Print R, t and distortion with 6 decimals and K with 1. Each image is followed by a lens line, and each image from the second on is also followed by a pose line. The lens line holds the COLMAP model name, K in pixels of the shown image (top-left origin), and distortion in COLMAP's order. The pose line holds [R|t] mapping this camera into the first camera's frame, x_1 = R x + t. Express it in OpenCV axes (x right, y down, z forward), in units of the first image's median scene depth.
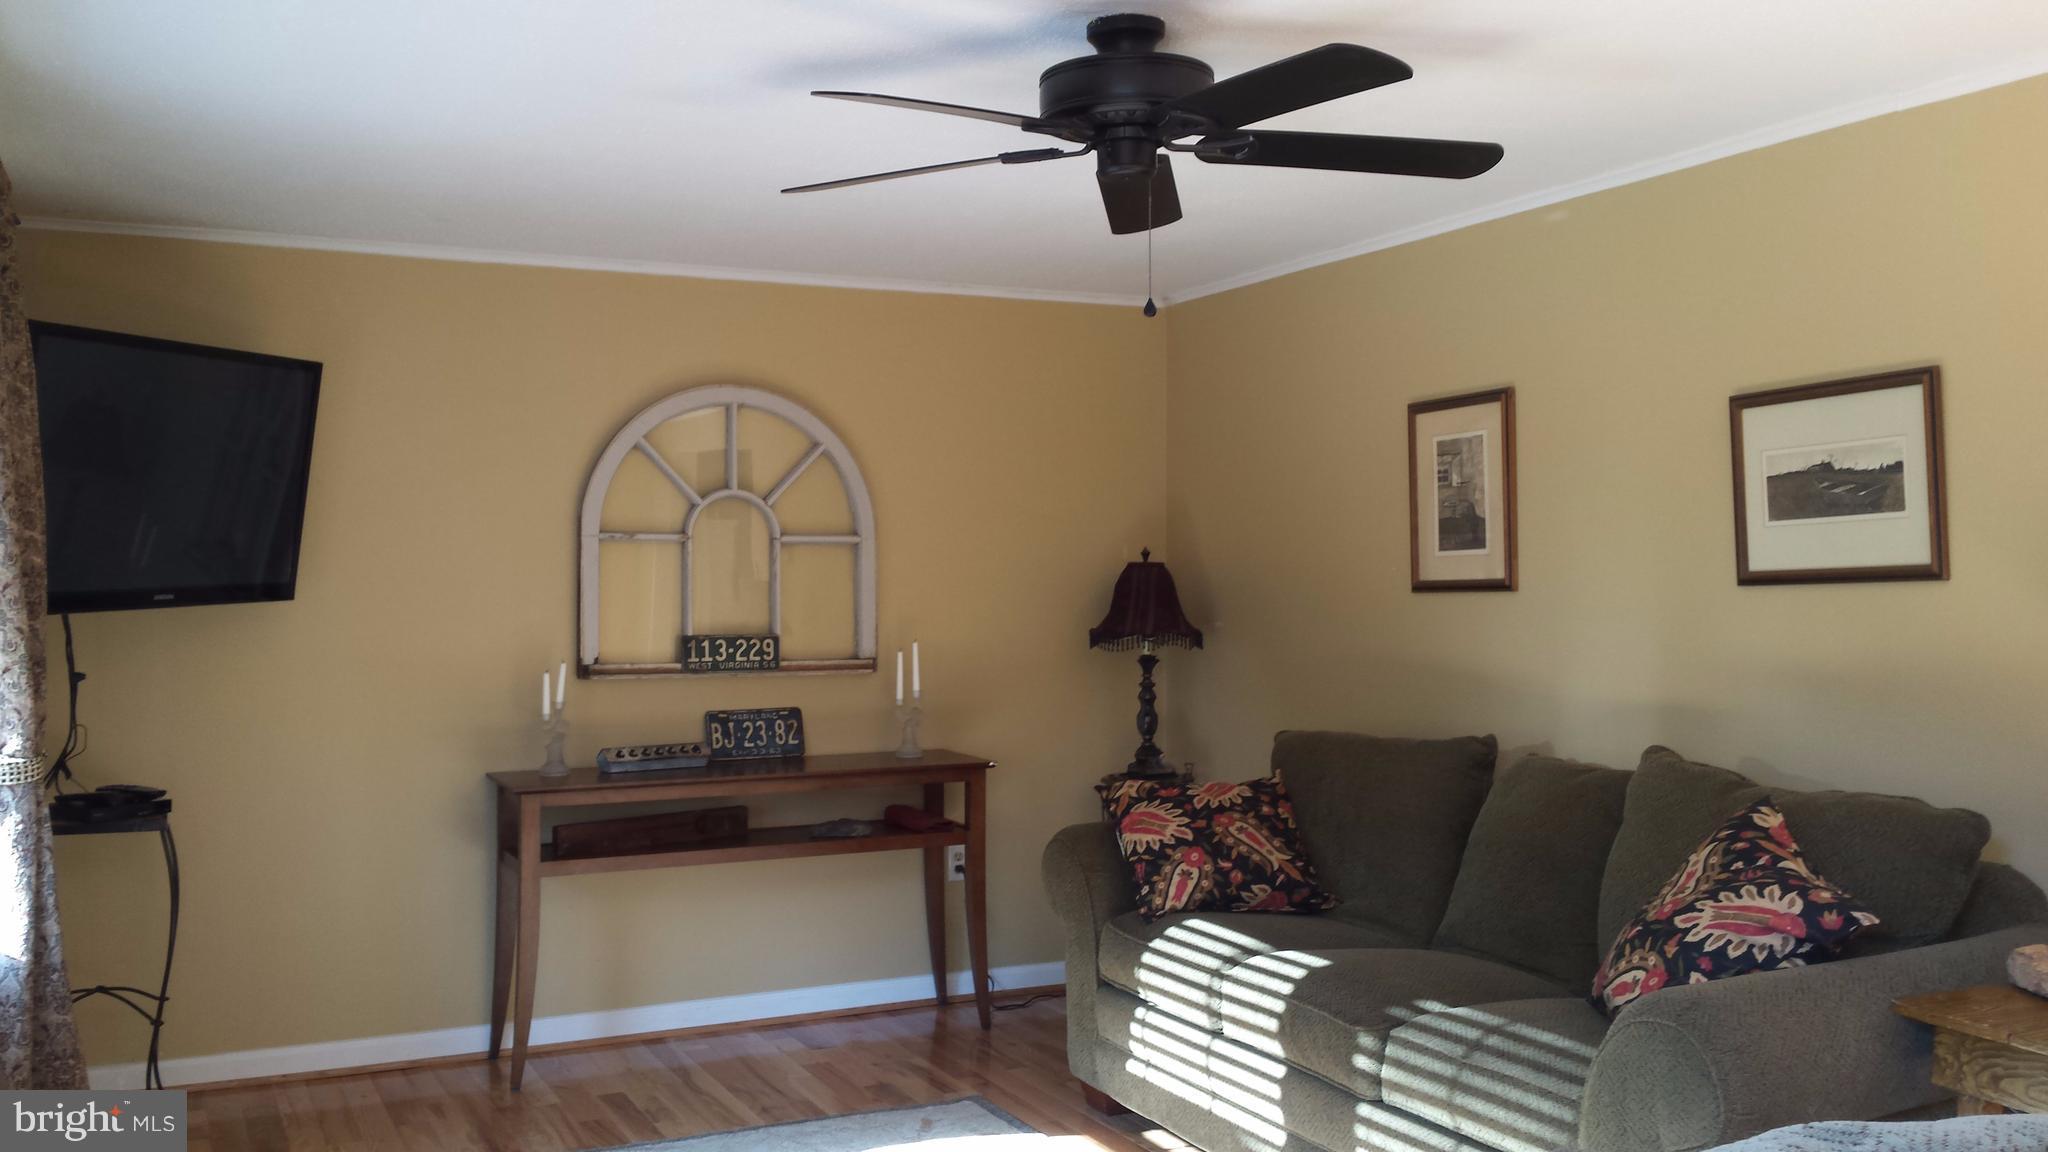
lens RADIAL K [[1888.3, 0, 1006.4], [0, 1888.3, 579.1], [0, 0, 1]] dist [0.131570, -0.268491]
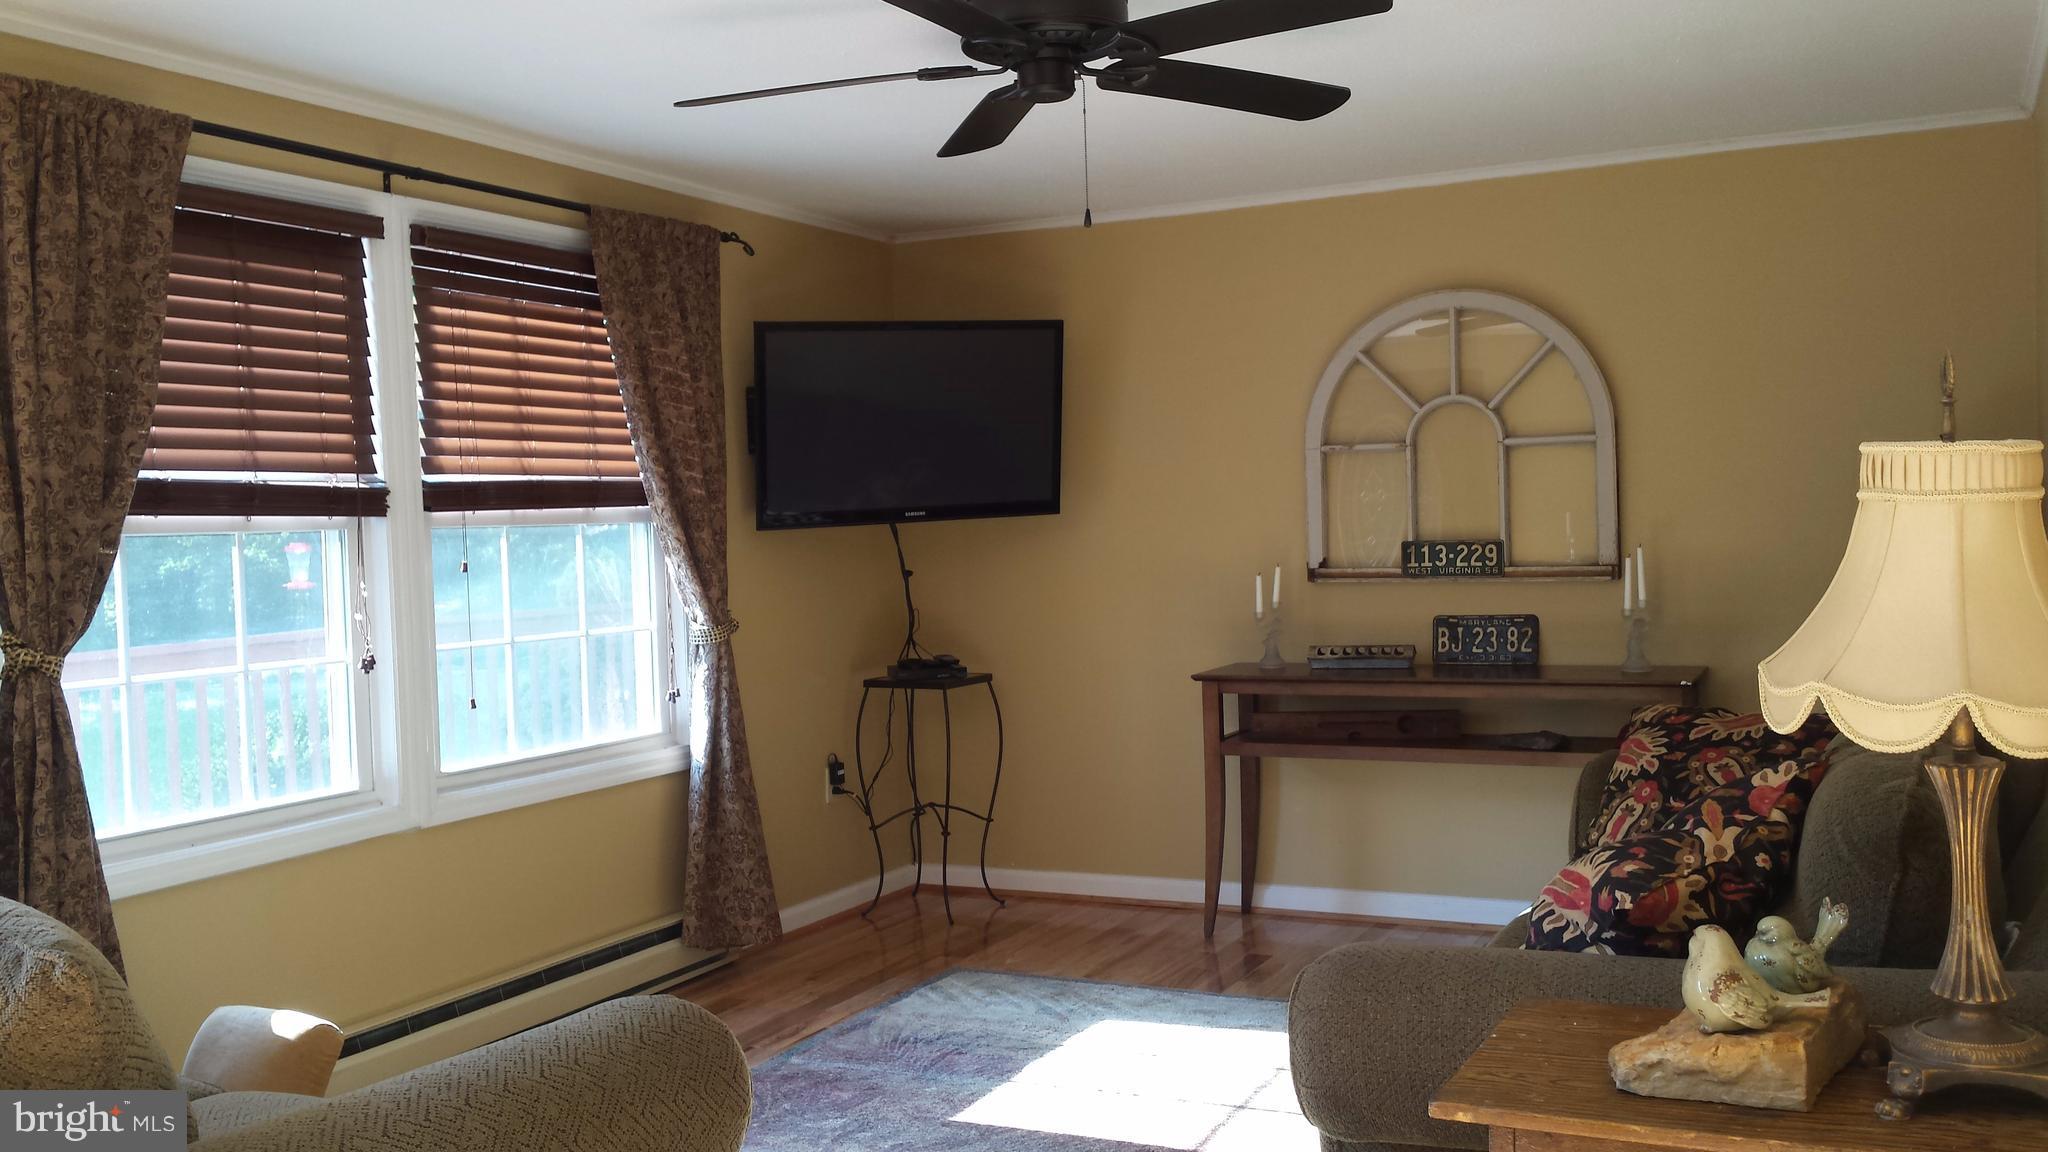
lens RADIAL K [[1888.3, 0, 1006.4], [0, 1888.3, 579.1], [0, 0, 1]] dist [0.131570, -0.268491]
pose [[0.609071, 0.010387, -0.793048, 0.512118], [0.026784, 0.999075, 0.033656, 0.009746], [0.792664, -0.041739, 0.608229, 0.198986]]
